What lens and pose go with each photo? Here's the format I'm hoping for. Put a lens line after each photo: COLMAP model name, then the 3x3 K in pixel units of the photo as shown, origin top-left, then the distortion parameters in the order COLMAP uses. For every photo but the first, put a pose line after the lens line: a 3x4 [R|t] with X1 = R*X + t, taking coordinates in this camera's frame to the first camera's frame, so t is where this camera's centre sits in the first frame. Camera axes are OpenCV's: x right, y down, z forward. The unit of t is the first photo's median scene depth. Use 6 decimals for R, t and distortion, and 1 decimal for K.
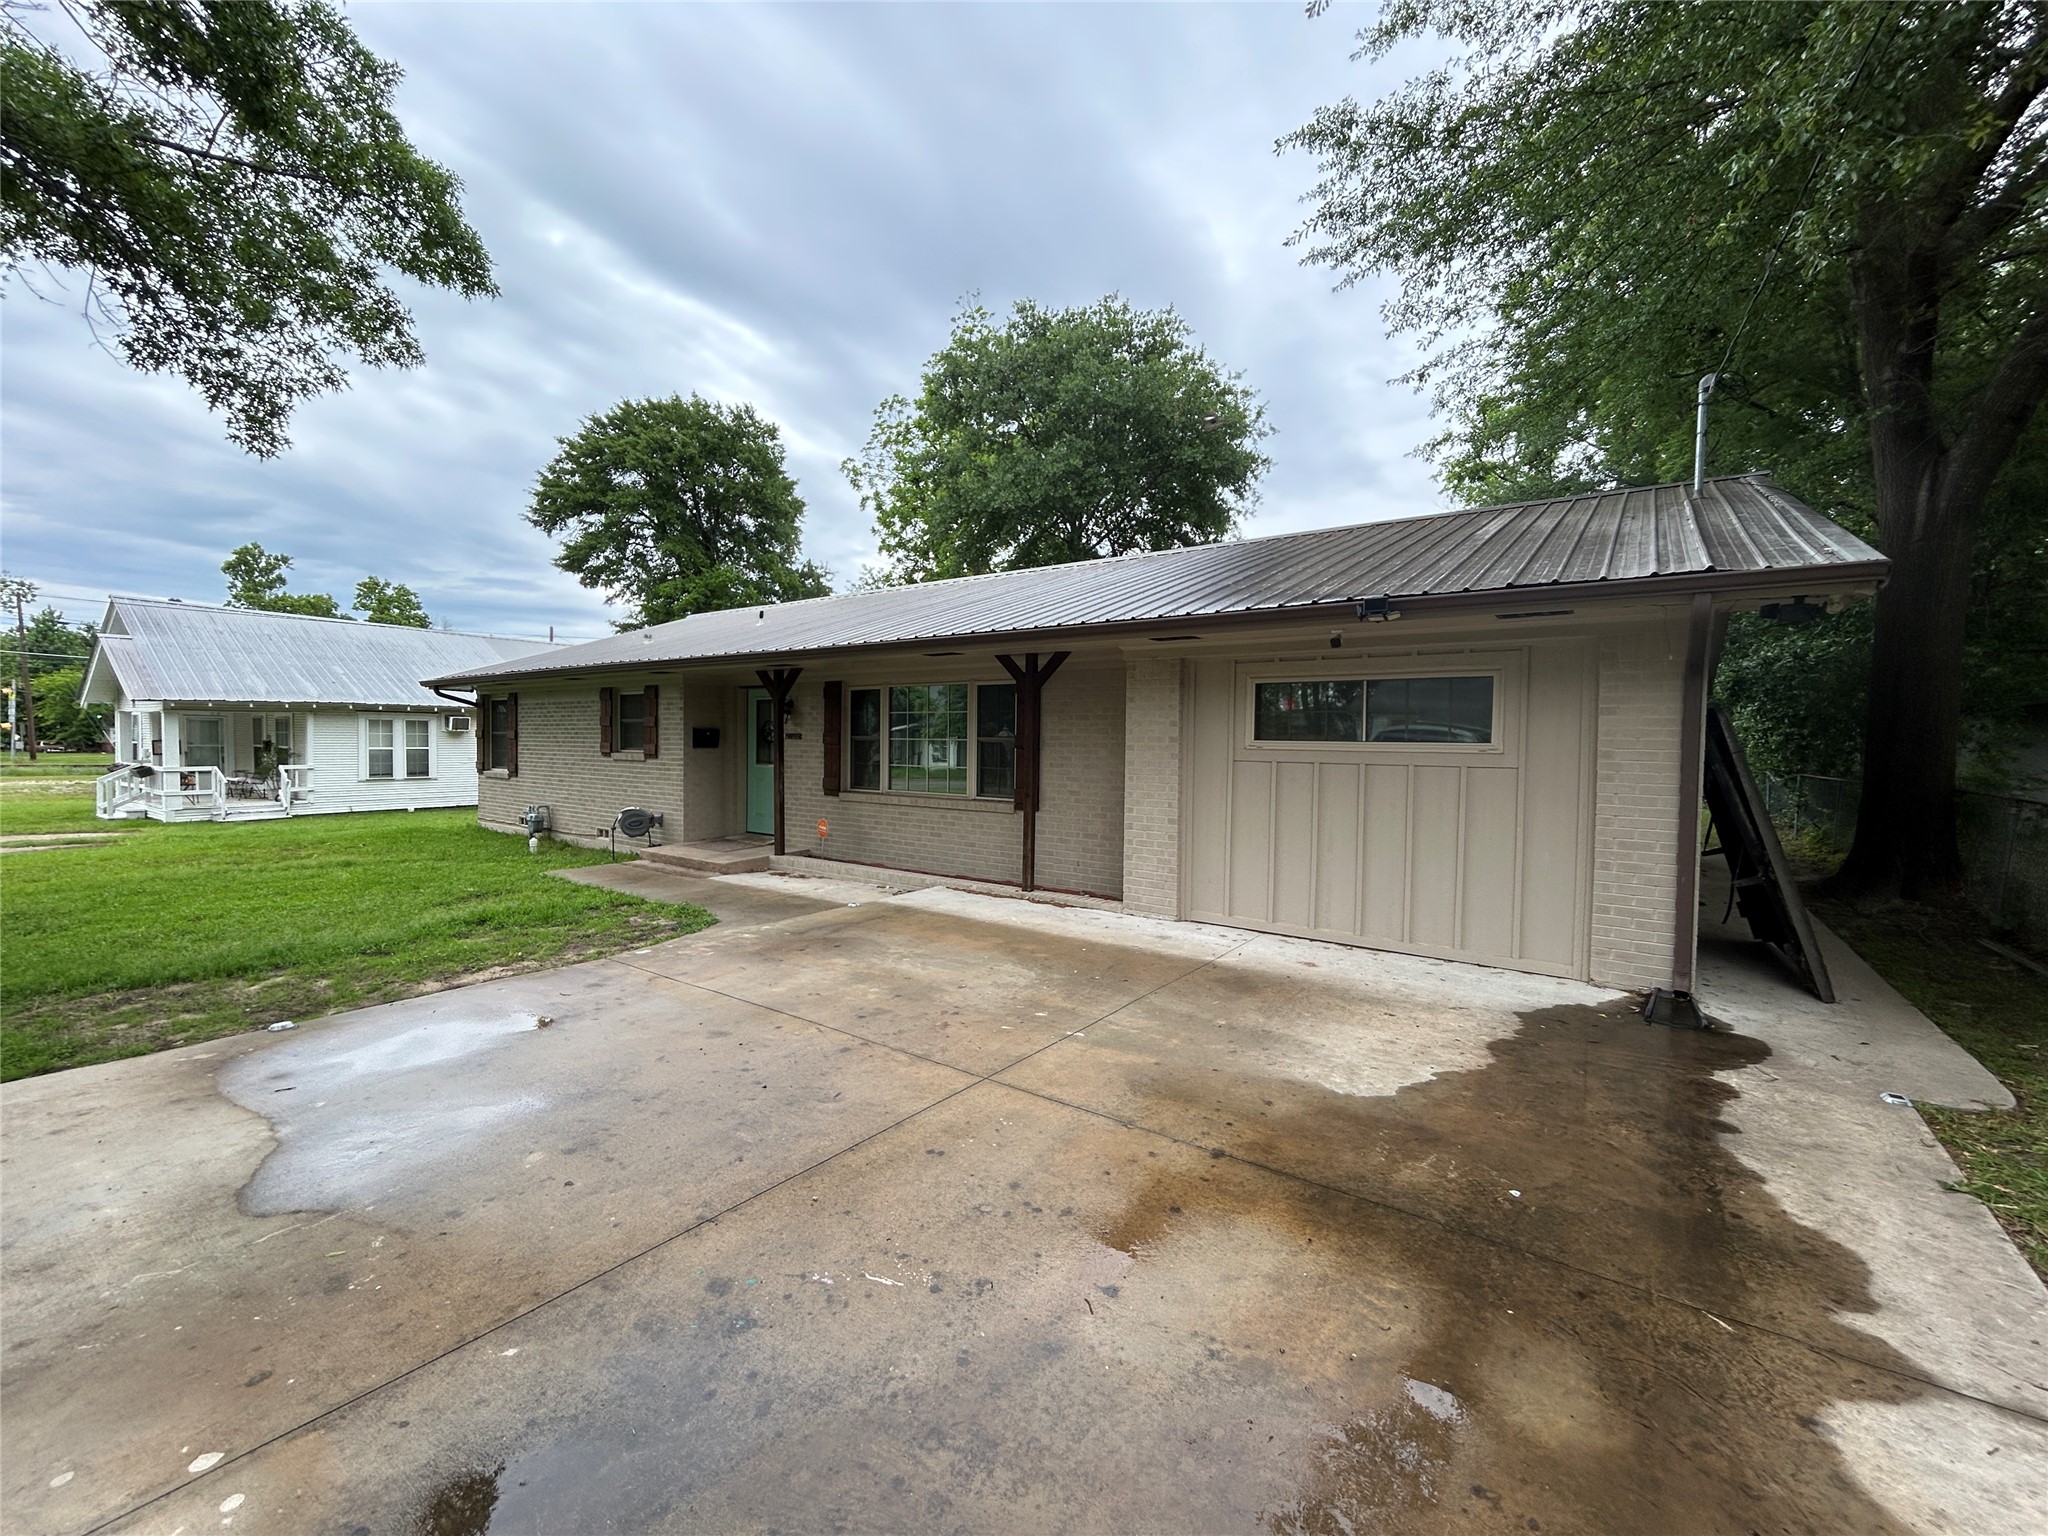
lens RADIAL K [[830.7, 0, 1021.6], [0, 830.7, 765.9], [0, 0, 1]] dist [-0.000821, 0.000025]
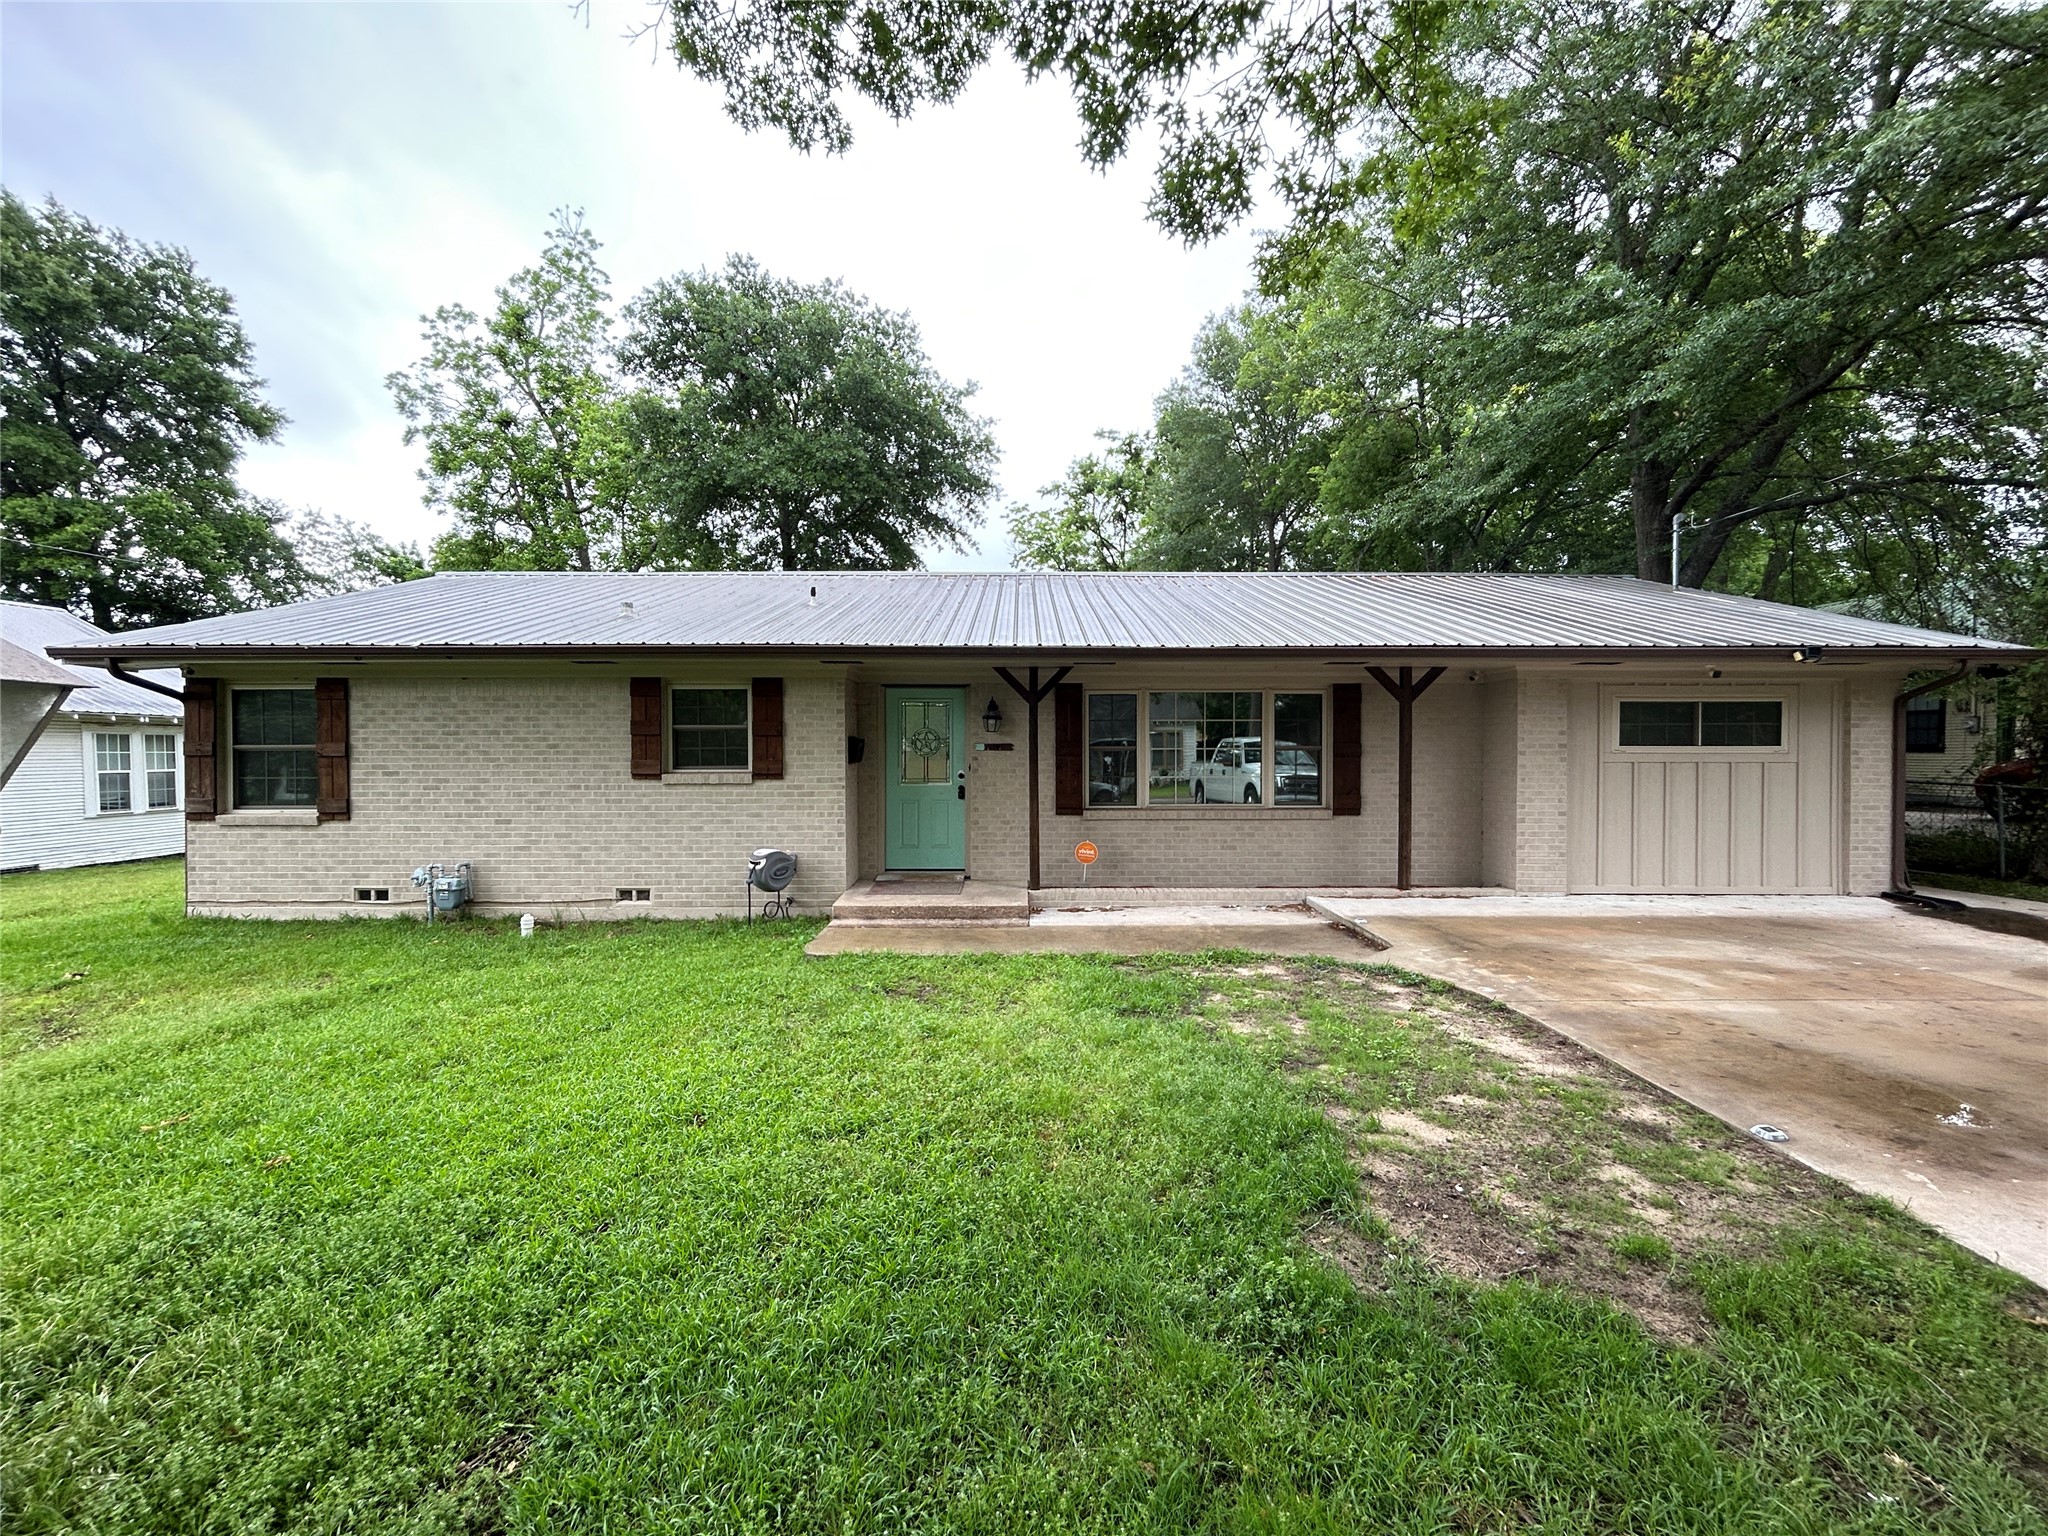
lens RADIAL K [[830.7, 0, 1018.6], [0, 830.7, 767.7], [0, 0, 1]] dist [-0.000821, 0.000025]
pose [[0.804173, -0.021953, 0.593990, -0.705727], [0.028674, 0.999587, -0.001878, -0.012291], [-0.593704, 0.018542, 0.804470, 0.299390]]
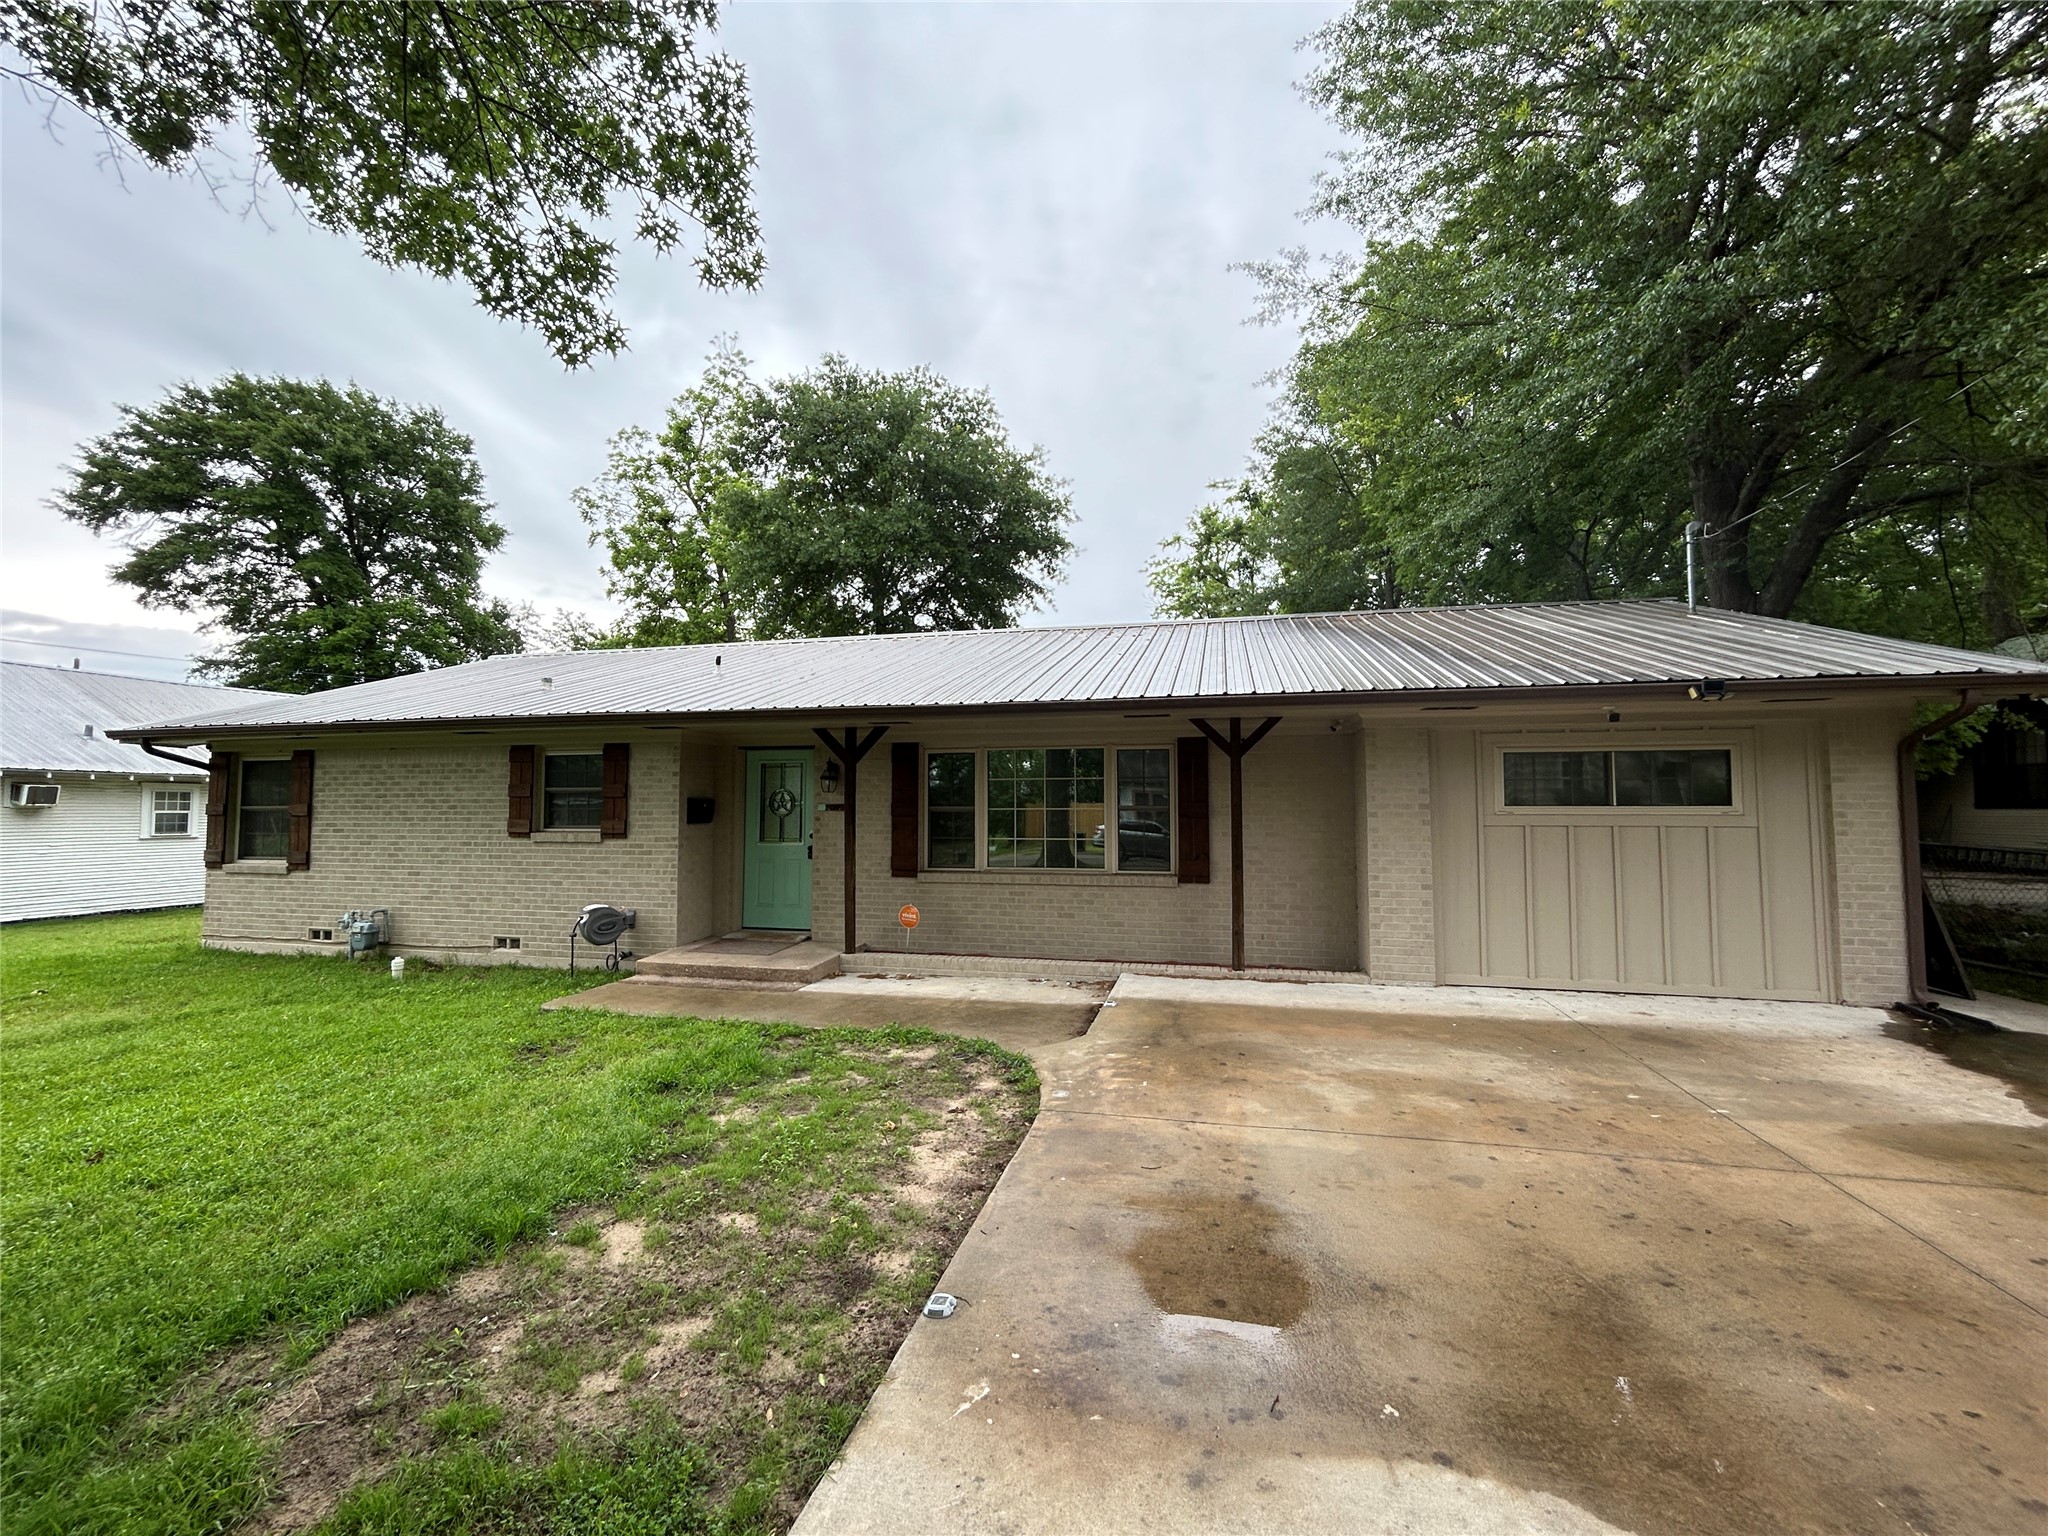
lens RADIAL K [[830.7, 0, 1021.3], [0, 830.7, 763.7], [0, 0, 1]] dist [-0.000821, 0.000025]
pose [[0.920605, 0.008130, 0.390411, -0.405077], [0.024029, 0.996709, -0.077417, -0.010025], [-0.389756, 0.080652, 0.917380, 0.150434]]
